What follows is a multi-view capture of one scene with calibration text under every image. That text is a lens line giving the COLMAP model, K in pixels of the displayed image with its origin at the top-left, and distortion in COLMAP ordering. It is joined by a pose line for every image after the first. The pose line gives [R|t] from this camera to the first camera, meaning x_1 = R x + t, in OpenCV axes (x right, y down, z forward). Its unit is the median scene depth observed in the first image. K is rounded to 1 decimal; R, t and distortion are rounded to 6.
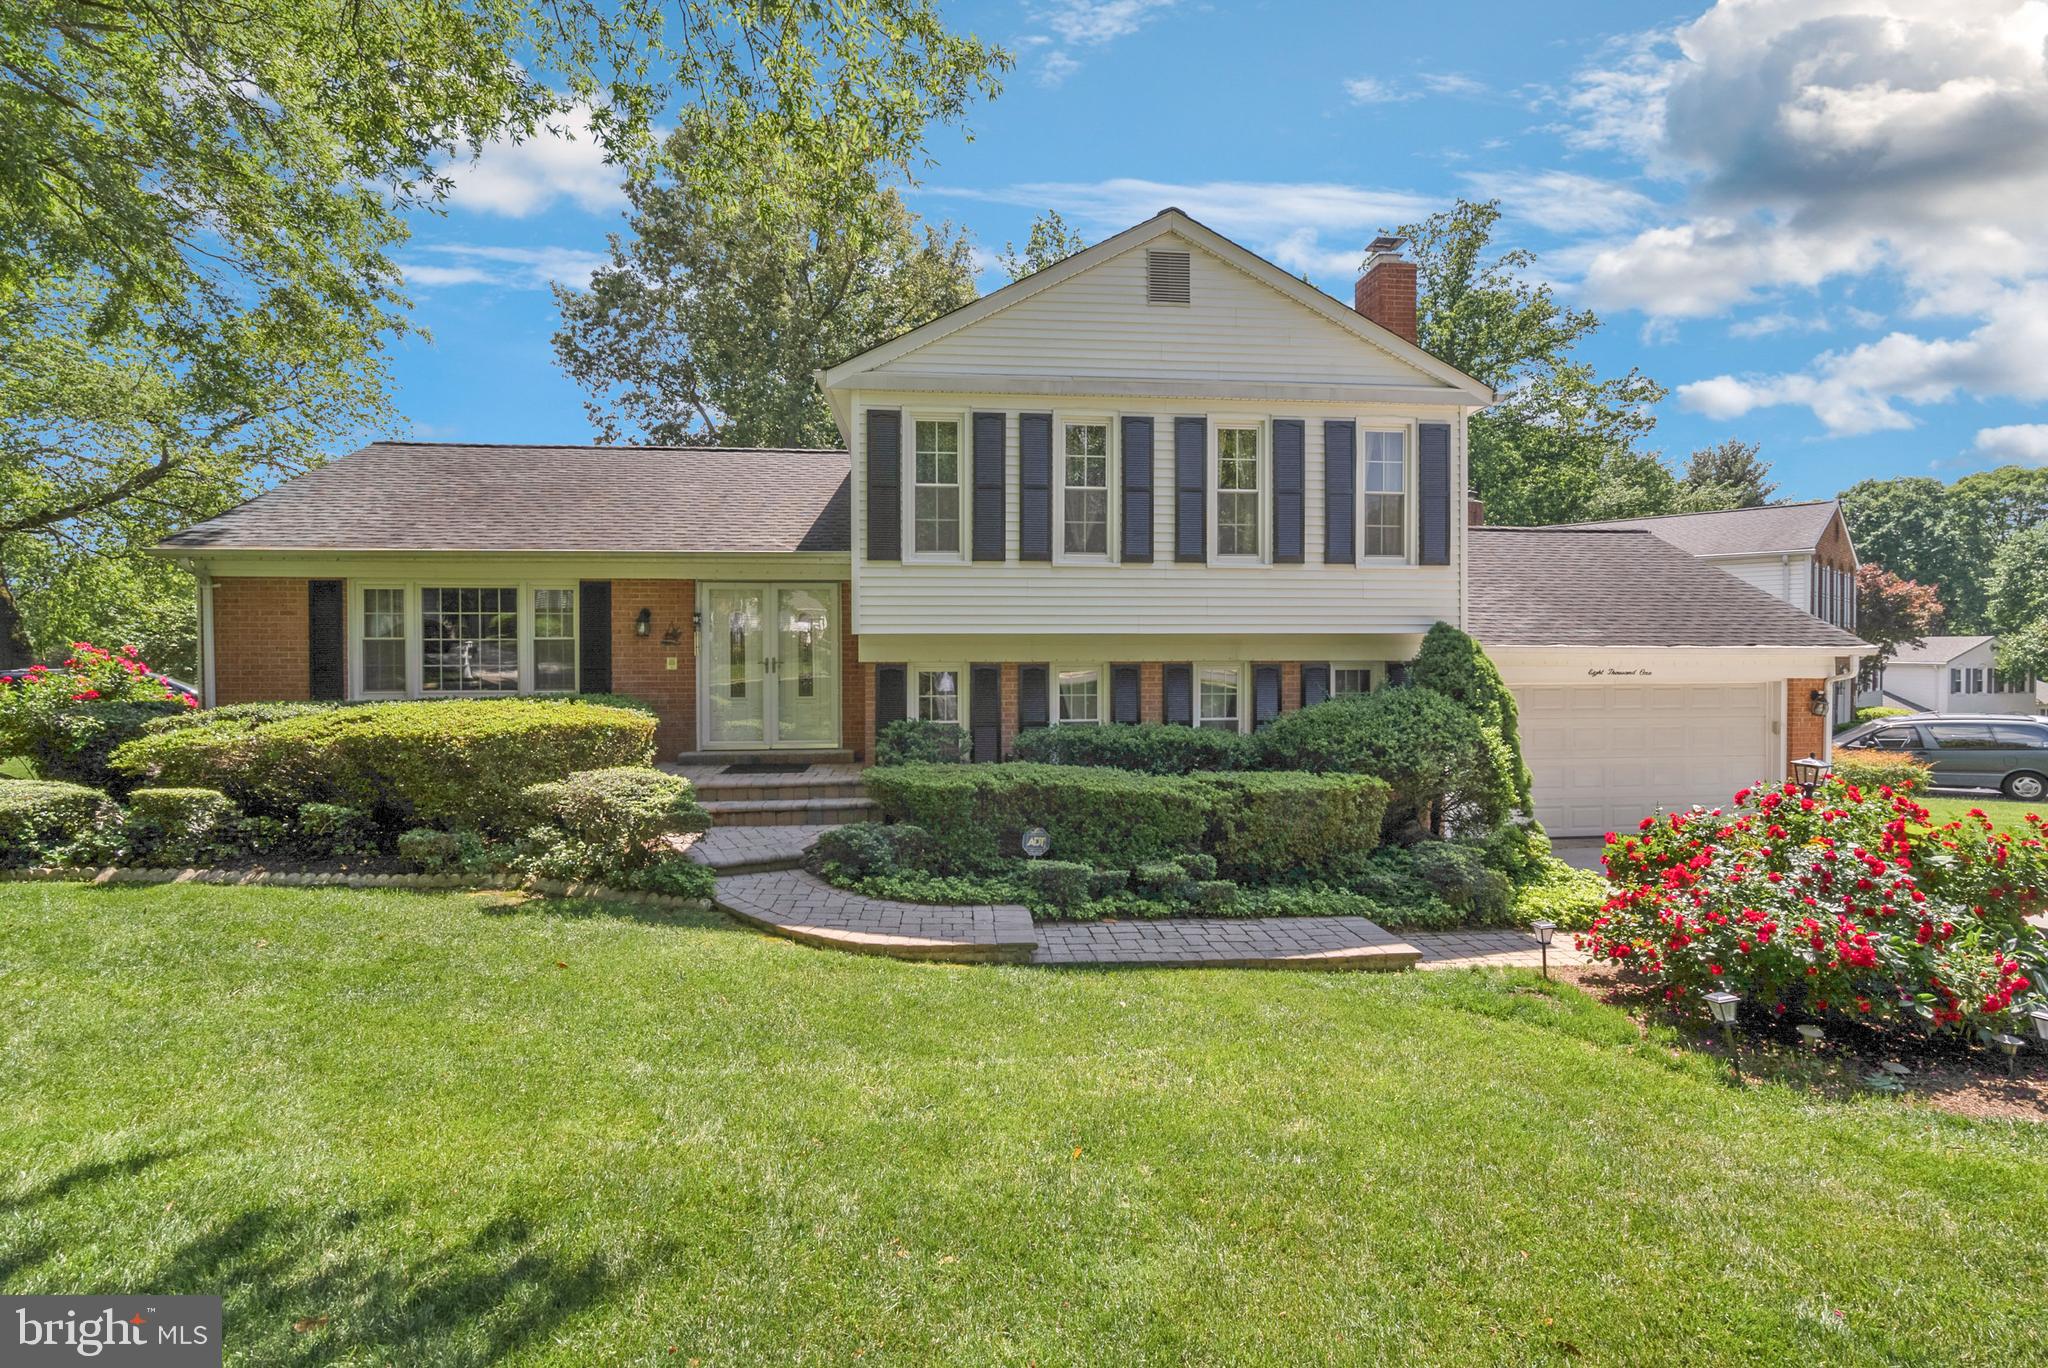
lens RADIAL K [[909.5, 0, 1036.2], [0, 909.5, 669.1], [0, 0, 1]] dist [-0.011833, -0.000209]
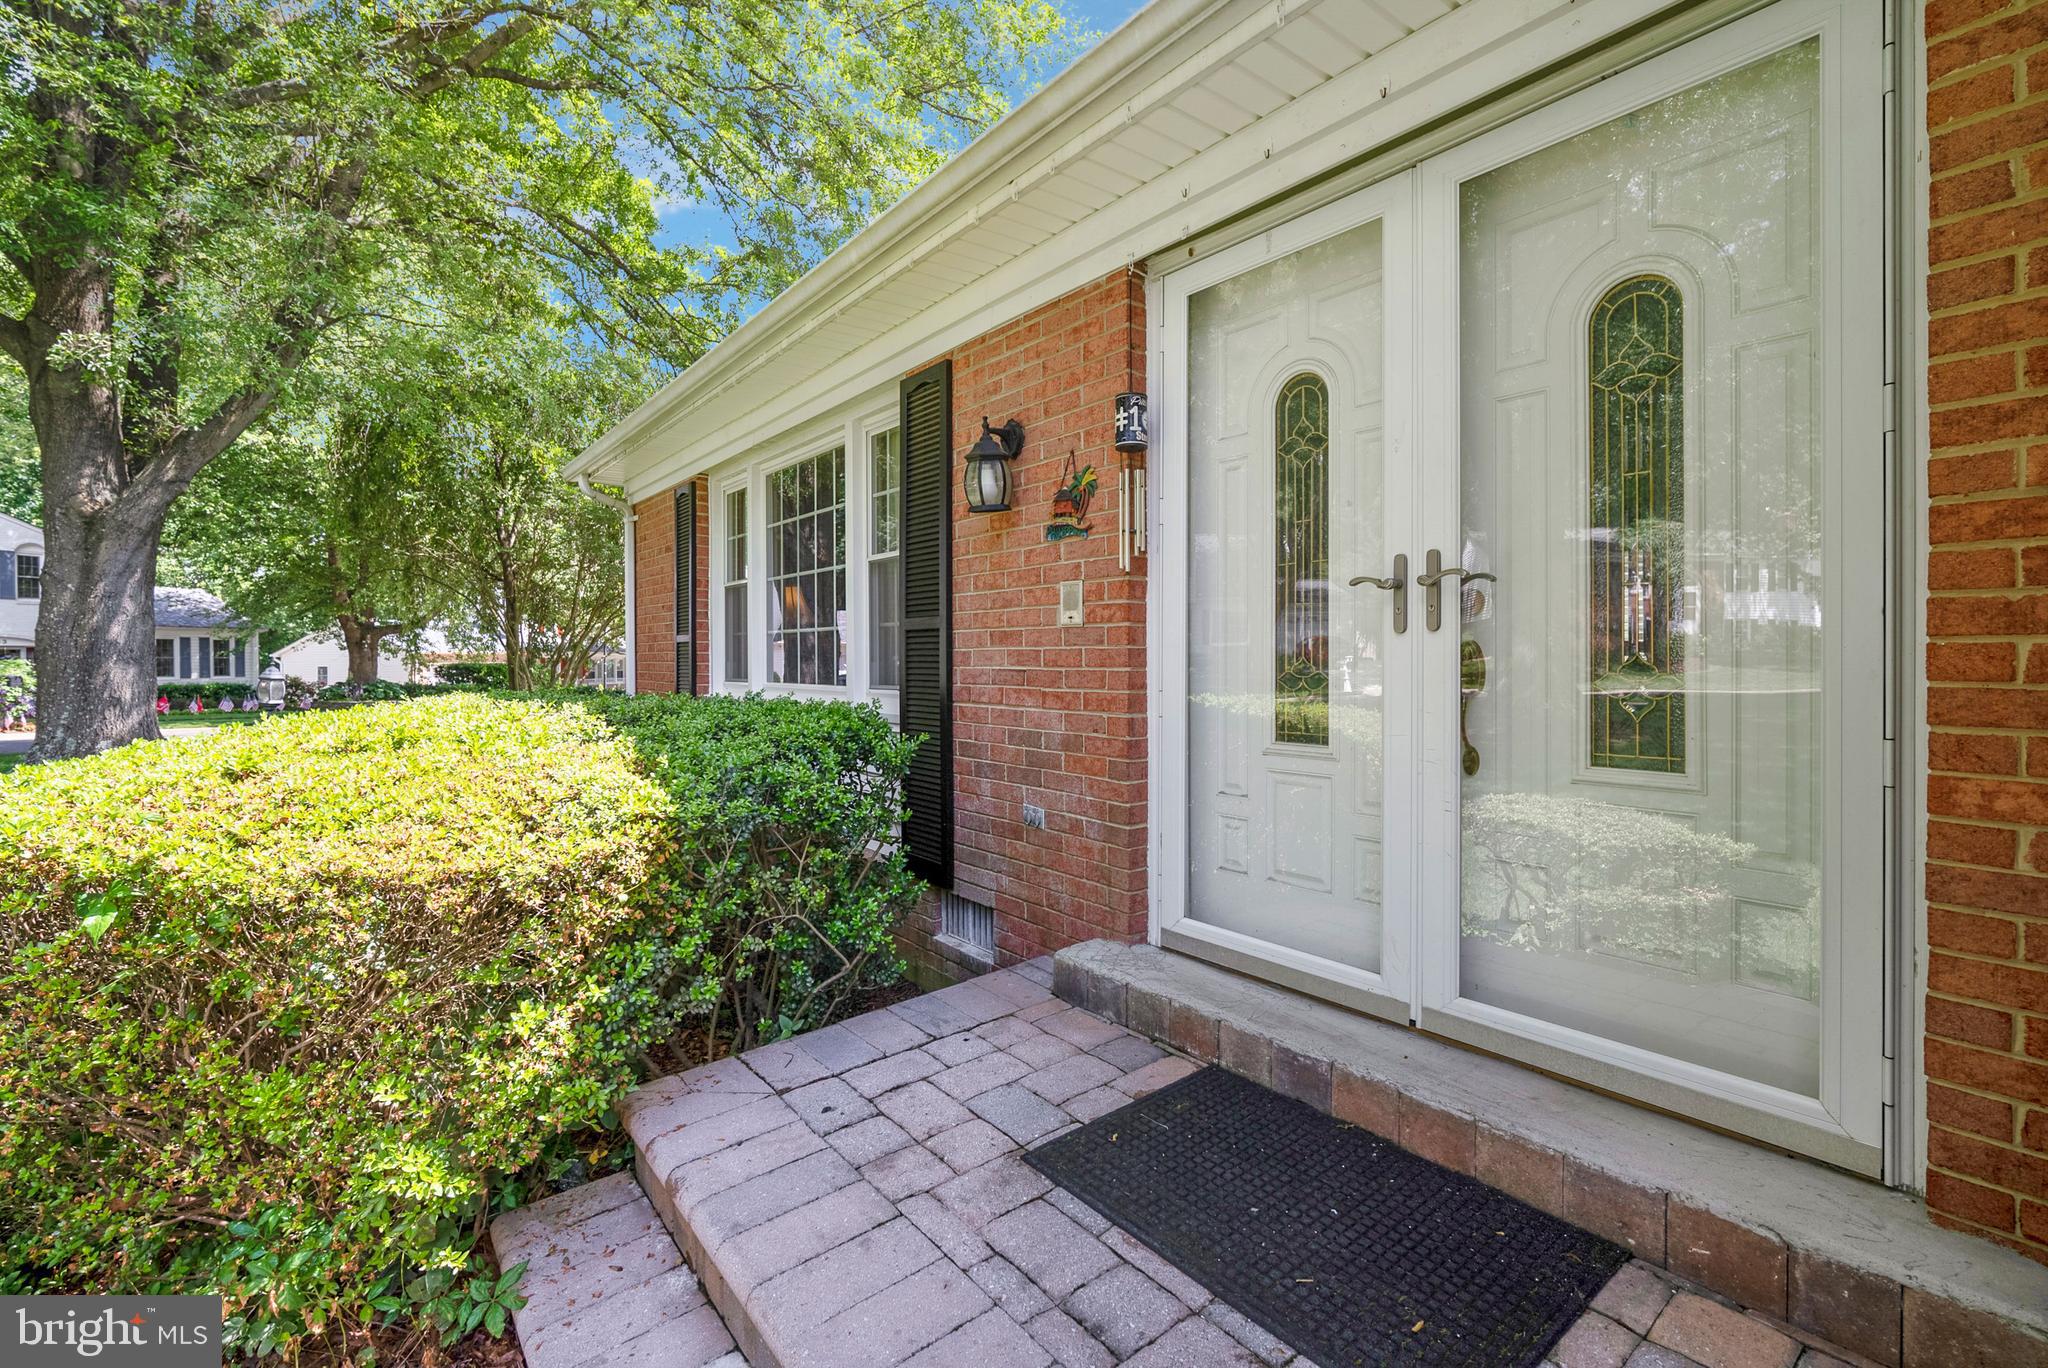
lens RADIAL K [[909.5, 0, 1036.2], [0, 909.5, 669.1], [0, 0, 1]] dist [-0.011833, -0.000209]
pose [[0.549322, 0.009894, -0.835552, -0.193542], [-0.017039, 0.999855, 0.000637, 0.016288], [0.835437, 0.013886, 0.549411, 0.928883]]
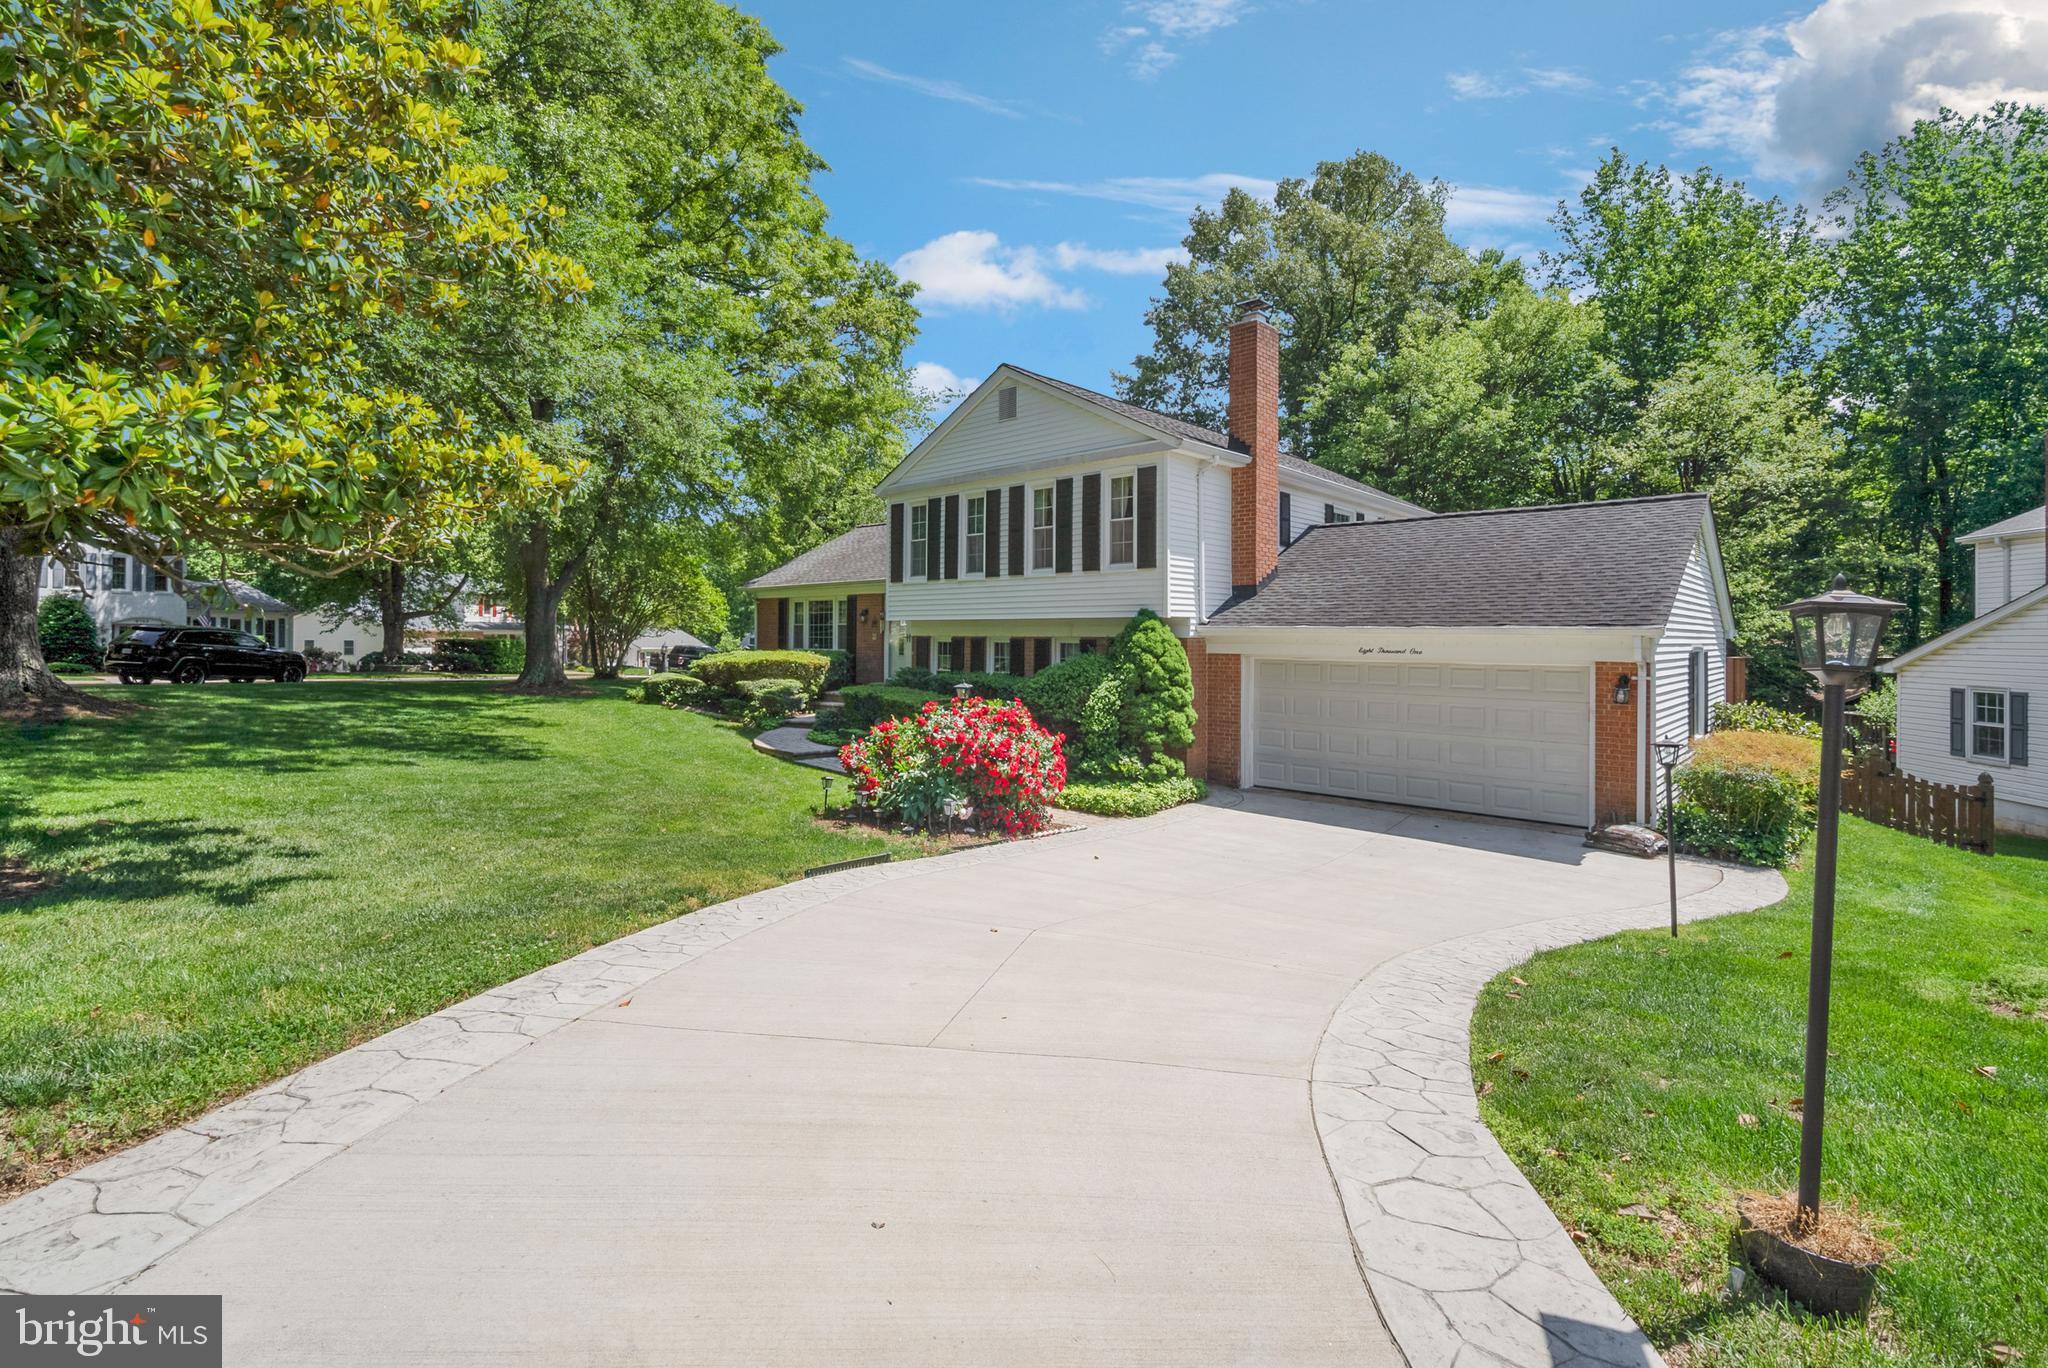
lens RADIAL K [[907.6, 0, 1020.1], [0, 907.6, 626.6], [0, 0, 1]] dist [-0.019020, 0.005103]
pose [[0.669381, -0.001814, -0.742917, 1.381388], [-0.024319, 0.999408, -0.024352, 0.013902], [0.742521, 0.034368, 0.668940, -0.077015]]
